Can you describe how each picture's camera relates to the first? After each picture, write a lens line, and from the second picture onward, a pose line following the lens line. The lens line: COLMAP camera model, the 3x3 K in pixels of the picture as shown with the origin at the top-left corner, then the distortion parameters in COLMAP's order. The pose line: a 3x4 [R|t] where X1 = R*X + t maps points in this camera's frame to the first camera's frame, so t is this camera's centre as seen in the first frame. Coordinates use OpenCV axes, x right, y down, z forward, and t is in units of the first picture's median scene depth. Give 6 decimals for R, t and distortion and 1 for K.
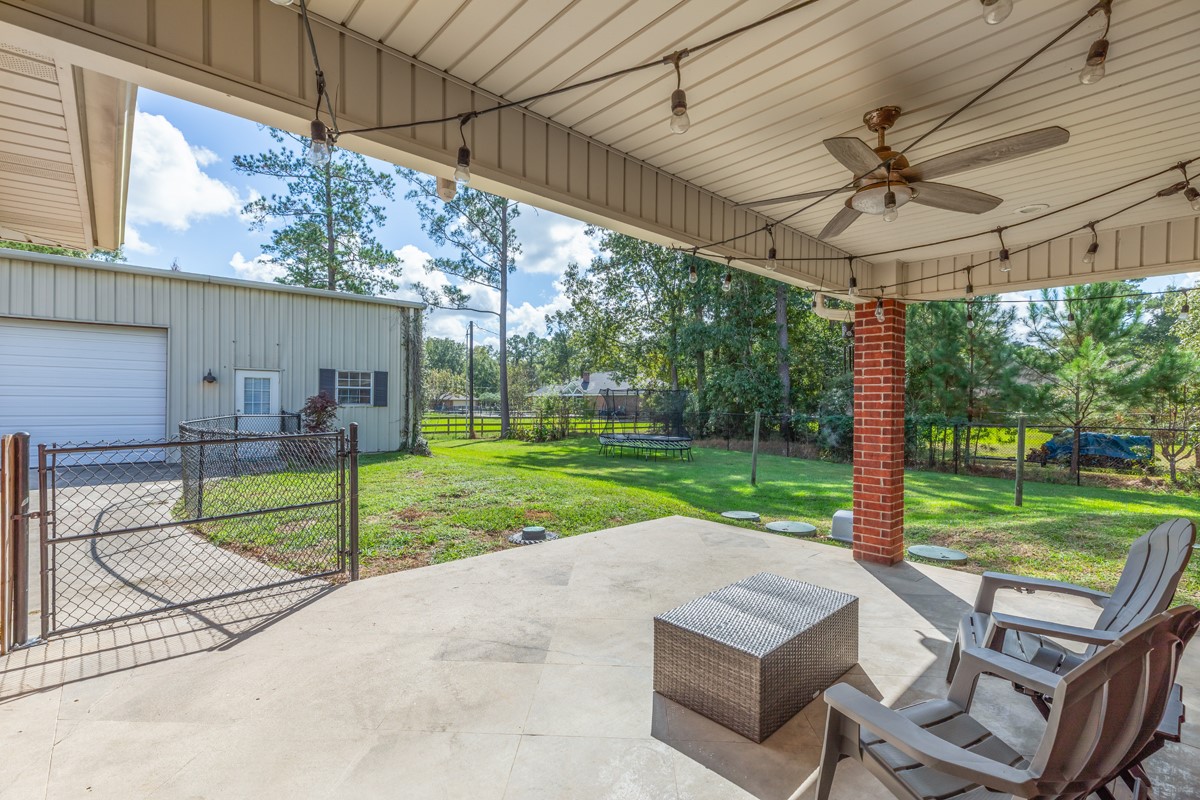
lens RADIAL K [[542.9, 0, 596.1], [0, 542.9, 400.3], [0, 0, 1]] dist [0.000156, 0.000261]
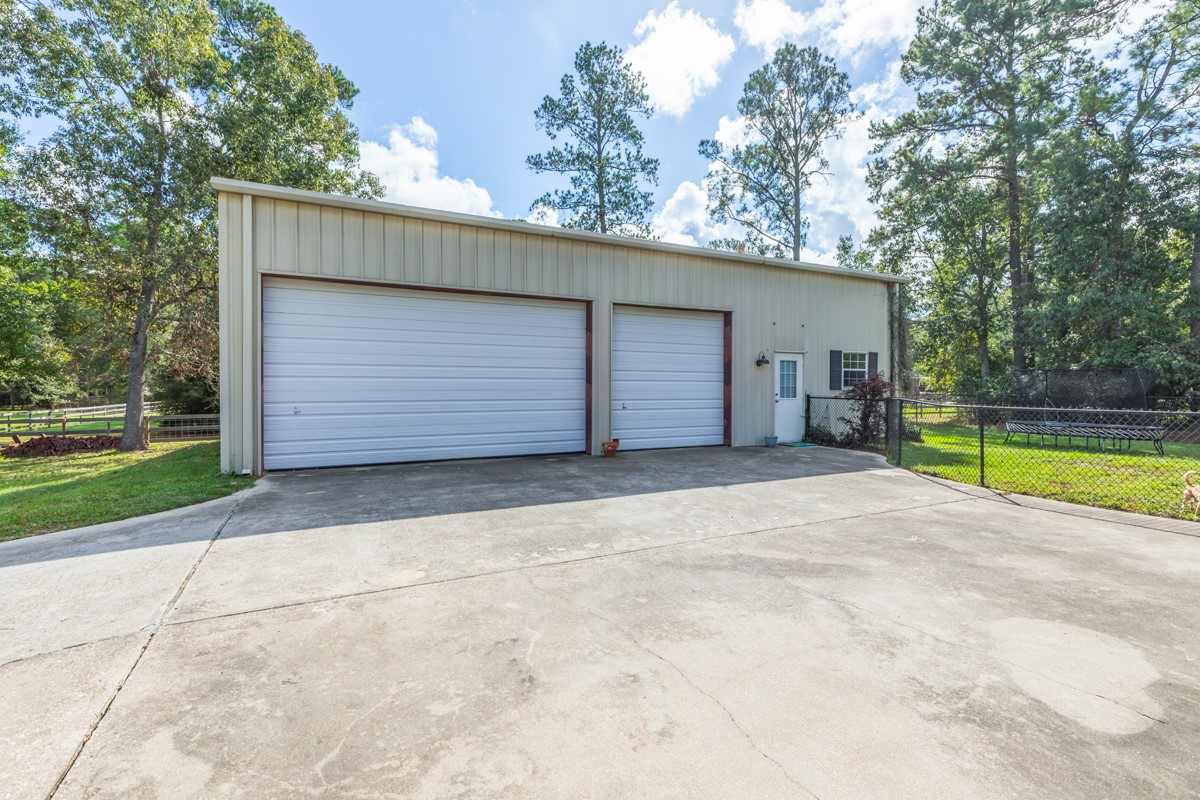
lens RADIAL K [[546.8, 0, 579.9], [0, 546.8, 387.2], [0, 0, 1]] dist [0.004199, 0.000317]
pose [[0.970904, -0.008102, -0.239333, -0.299080], [0.008460, 0.999964, 0.000468, 0.000826], [0.239320, -0.002479, 0.970938, -0.011749]]
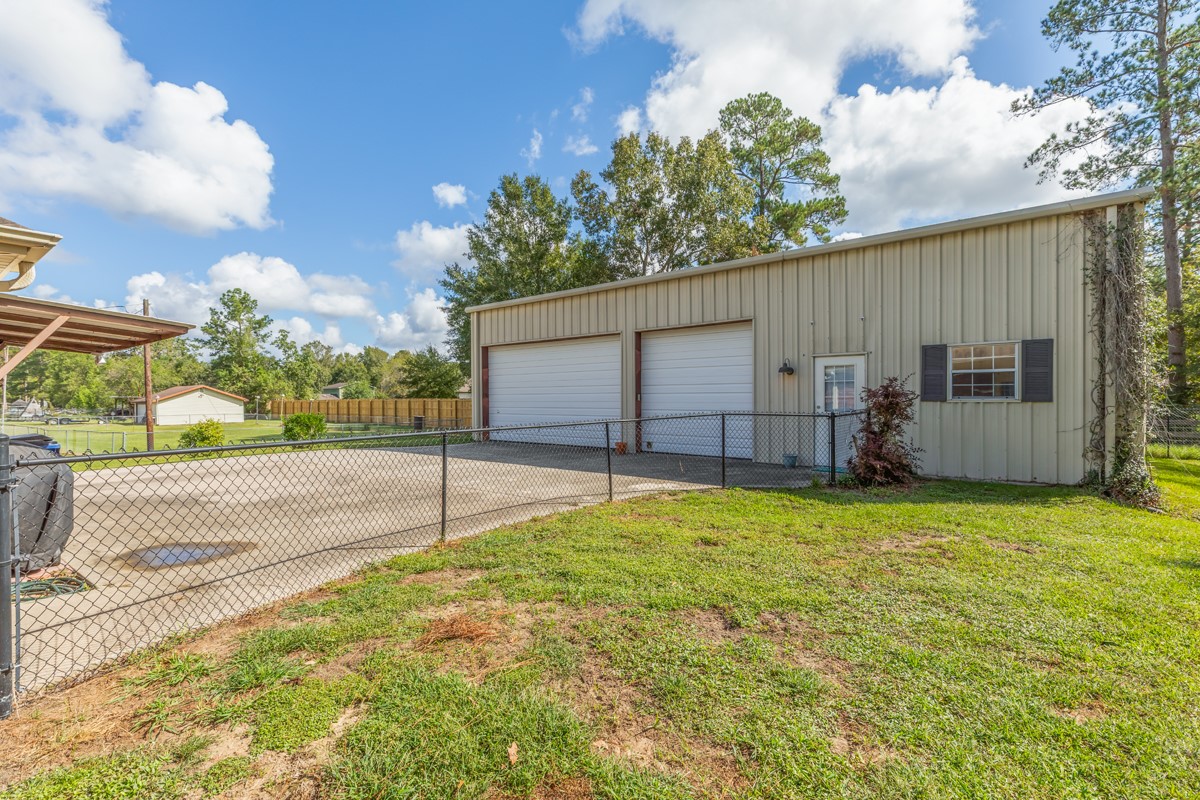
lens RADIAL K [[535.8, 0, 602.9], [0, 535.8, 407.6], [0, 0, 1]] dist [-0.001347, 0.000204]
pose [[0.185457, 0.010439, -0.982597, 0.029718], [0.012812, 0.999833, 0.013040, 0.001983], [0.982569, -0.015008, 0.185292, 0.207448]]
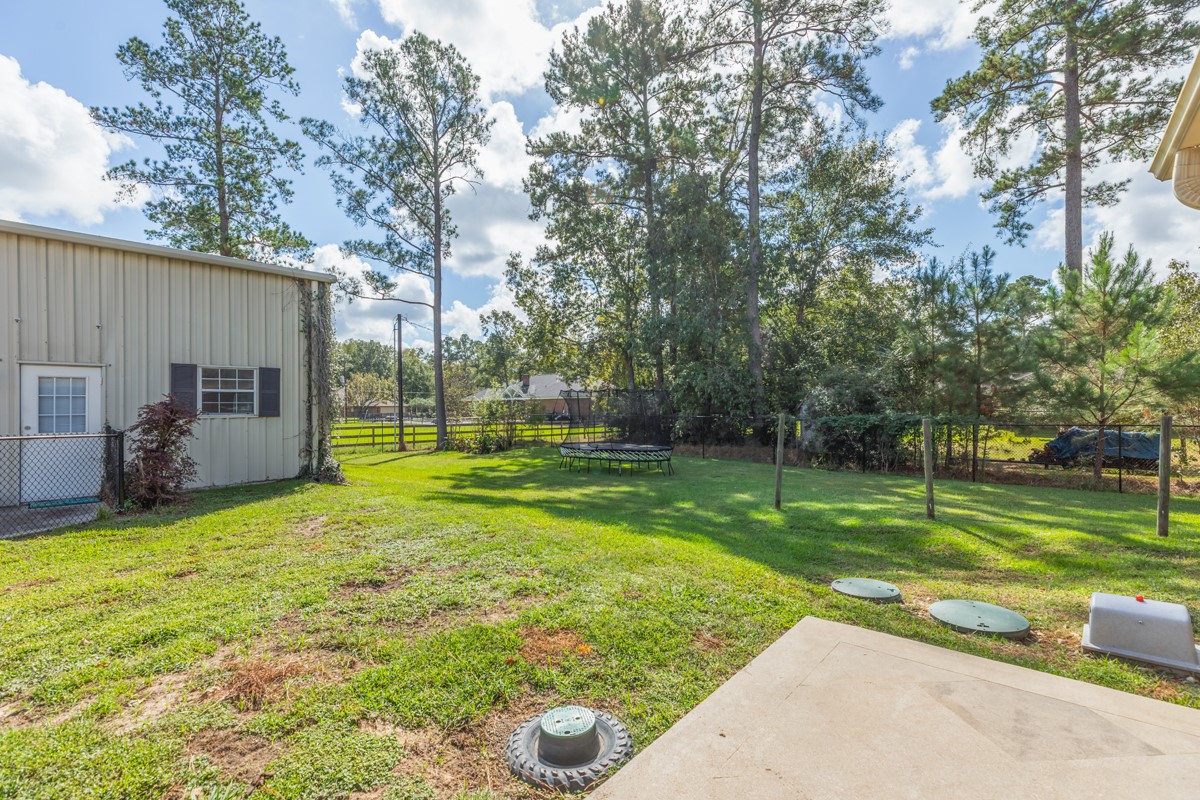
lens RADIAL K [[542.9, 0, 596.1], [0, 542.9, 400.3], [0, 0, 1]] dist [0.000156, 0.000261]
pose [[0.992659, -0.015190, 0.119993, -0.025301], [0.015974, 0.999857, -0.005577, 0.000276], [-0.119891, 0.007453, 0.992759, 0.108658]]
